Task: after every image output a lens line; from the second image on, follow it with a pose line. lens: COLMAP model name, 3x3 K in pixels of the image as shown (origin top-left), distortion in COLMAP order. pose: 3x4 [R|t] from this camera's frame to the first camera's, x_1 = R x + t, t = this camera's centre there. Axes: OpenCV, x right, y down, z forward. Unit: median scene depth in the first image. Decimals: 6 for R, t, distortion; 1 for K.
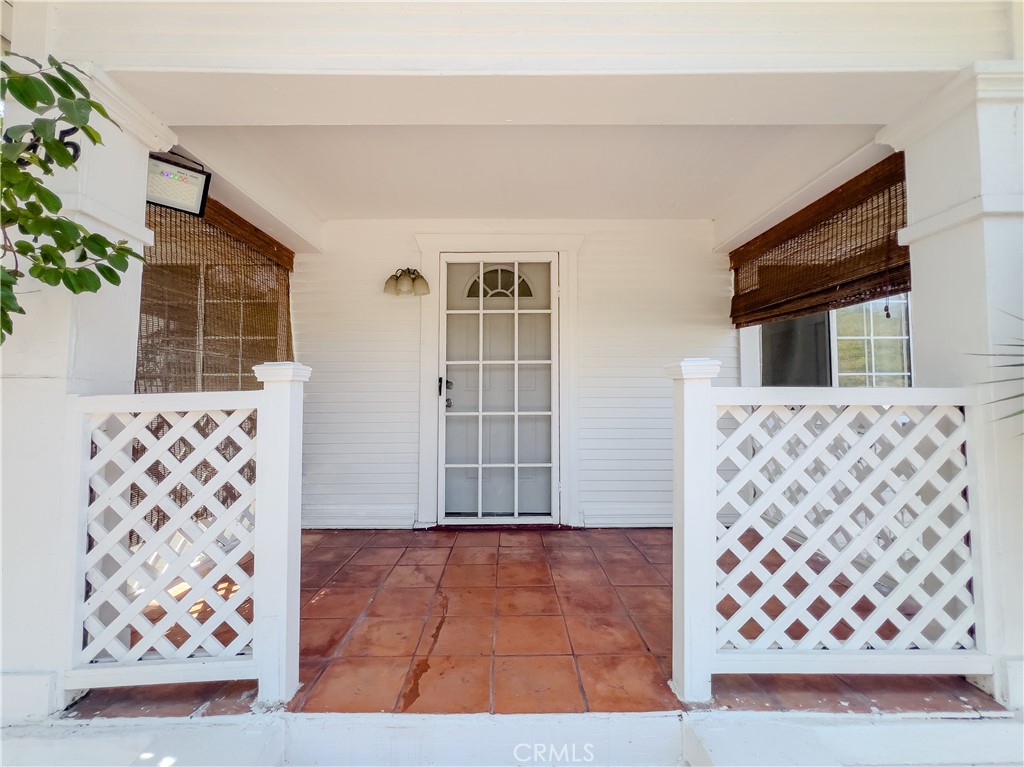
lens RADIAL K [[414.7, 0, 511.1], [0, 414.7, 379.5], [0, 0, 1]] dist [-0.002044, 0.001032]
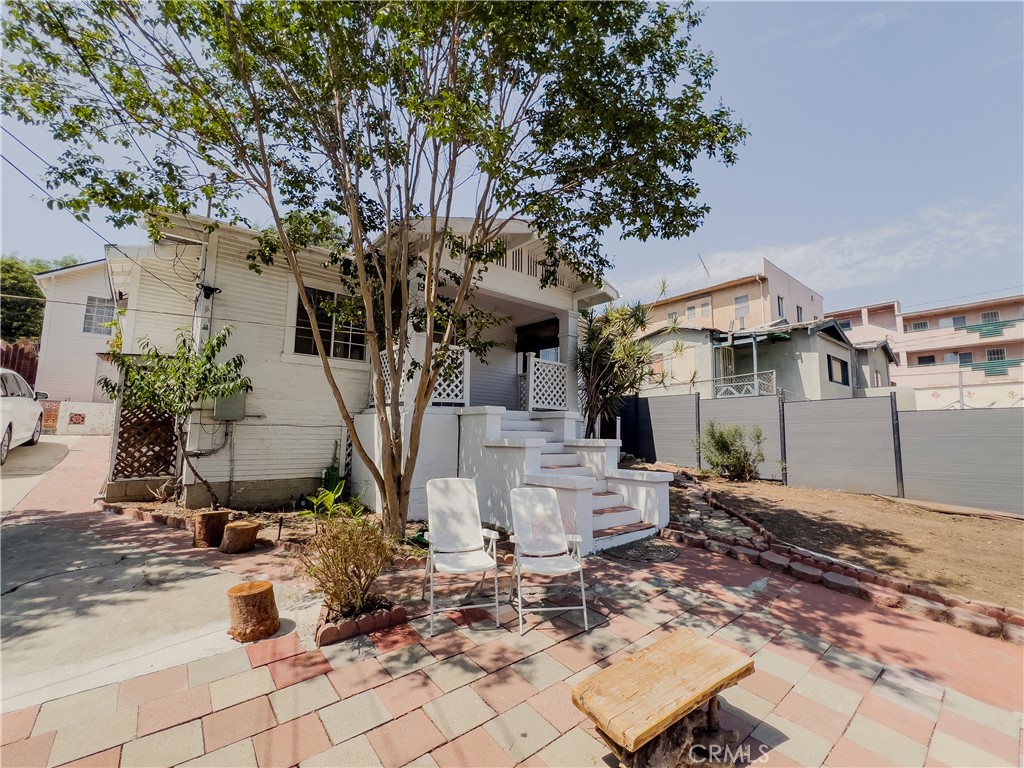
lens RADIAL K [[414.7, 0, 512.9], [0, 414.7, 386.9], [0, 0, 1]] dist [-0.002044, 0.001032]
pose [[0.781665, 0.081701, 0.618324, -3.158706], [-0.042194, 0.996039, -0.078270, 0.858951], [-0.622269, 0.035091, 0.782017, -3.185417]]
